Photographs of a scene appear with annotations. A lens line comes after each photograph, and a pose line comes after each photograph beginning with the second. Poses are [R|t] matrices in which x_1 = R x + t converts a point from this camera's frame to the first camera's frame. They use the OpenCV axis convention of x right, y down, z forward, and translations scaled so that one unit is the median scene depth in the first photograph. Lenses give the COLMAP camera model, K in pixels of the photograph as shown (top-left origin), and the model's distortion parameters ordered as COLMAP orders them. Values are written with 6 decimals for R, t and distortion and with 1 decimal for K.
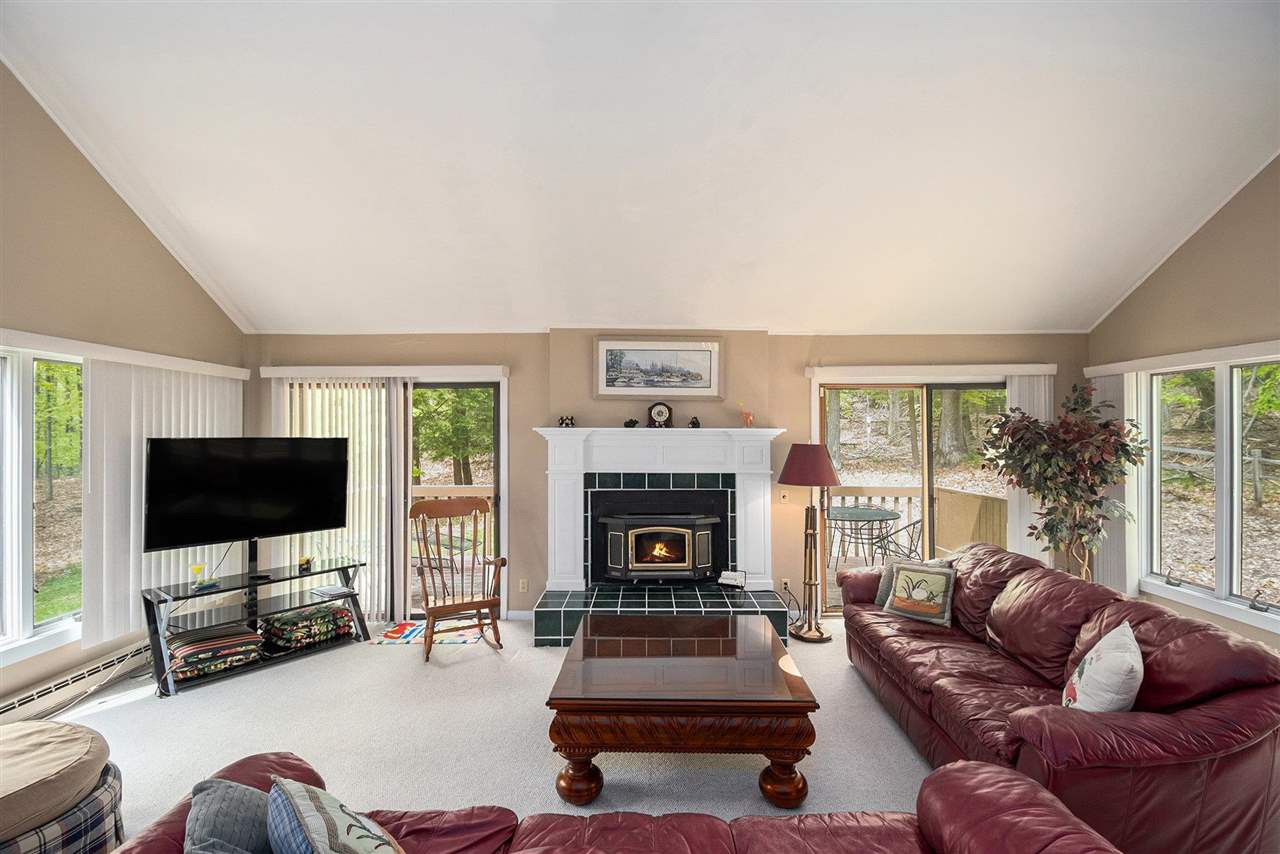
lens RADIAL K [[571.1, 0, 647.3], [0, 571.1, 429.1], [0, 0, 1]] dist [-0.000419, -0.000417]
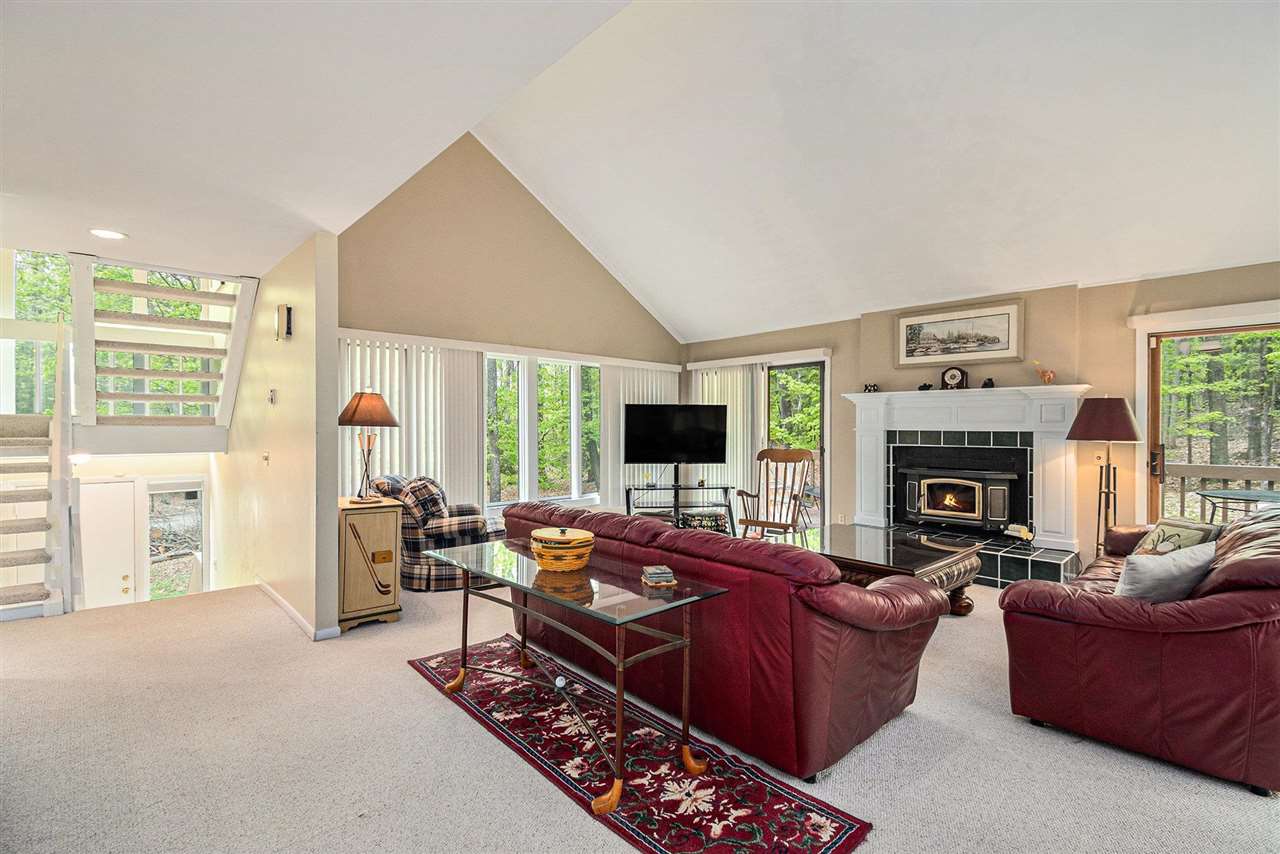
lens RADIAL K [[577.9, 0, 648.6], [0, 577.9, 435.0], [0, 0, 1]] dist [-0.001226, -0.000711]
pose [[0.680597, 0.010684, -0.732580, 0.441312], [0.003330, 0.999838, 0.017675, 0.063145], [0.732651, -0.014469, 0.680451, -0.196249]]
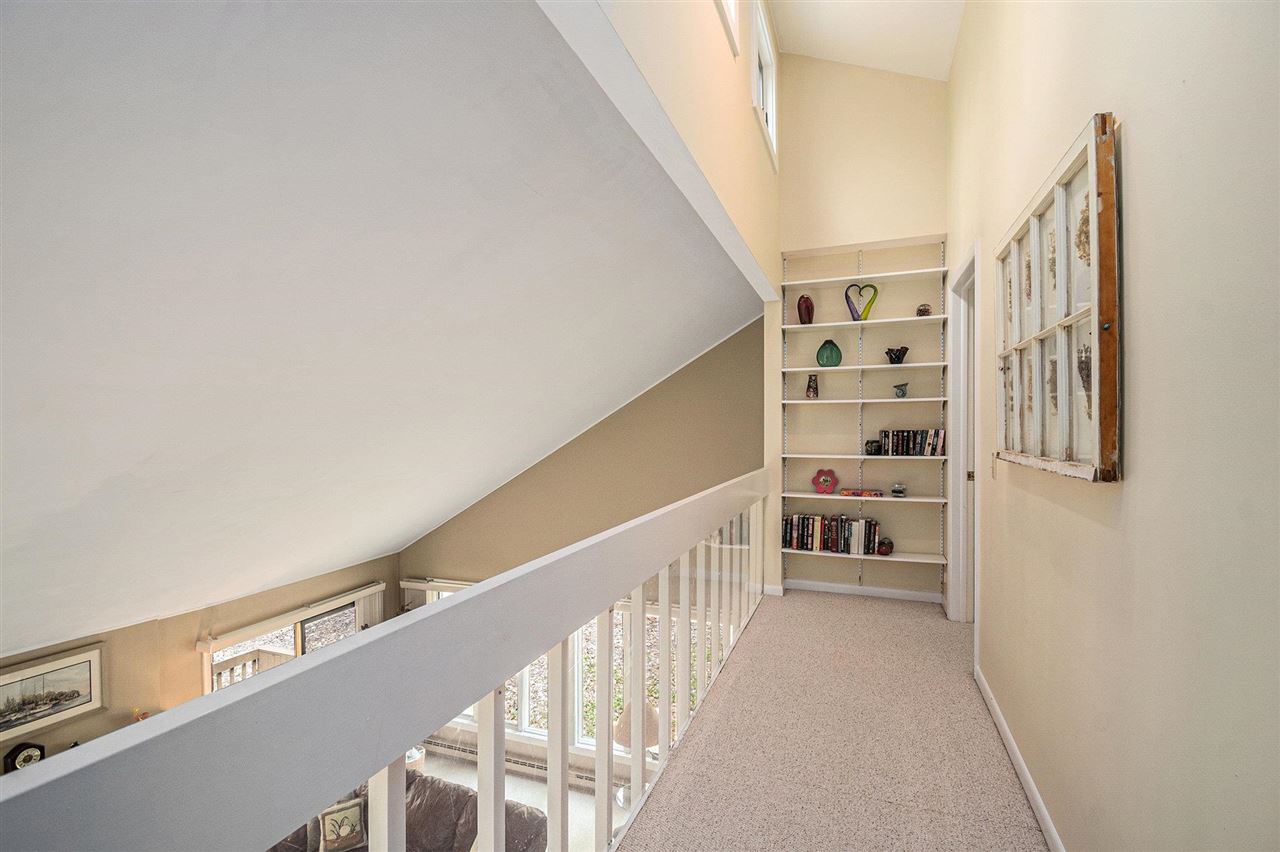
lens RADIAL K [[568.2, 0, 640.0], [0, 568.2, 426.0], [0, 0, 1]] dist [-0.041202, -0.001097]
pose [[0.357863, -0.000358, 0.933774, -0.368336], [0.006966, 0.999973, -0.002286, -0.499412], [-0.933748, 0.007322, 0.357856, -0.101525]]
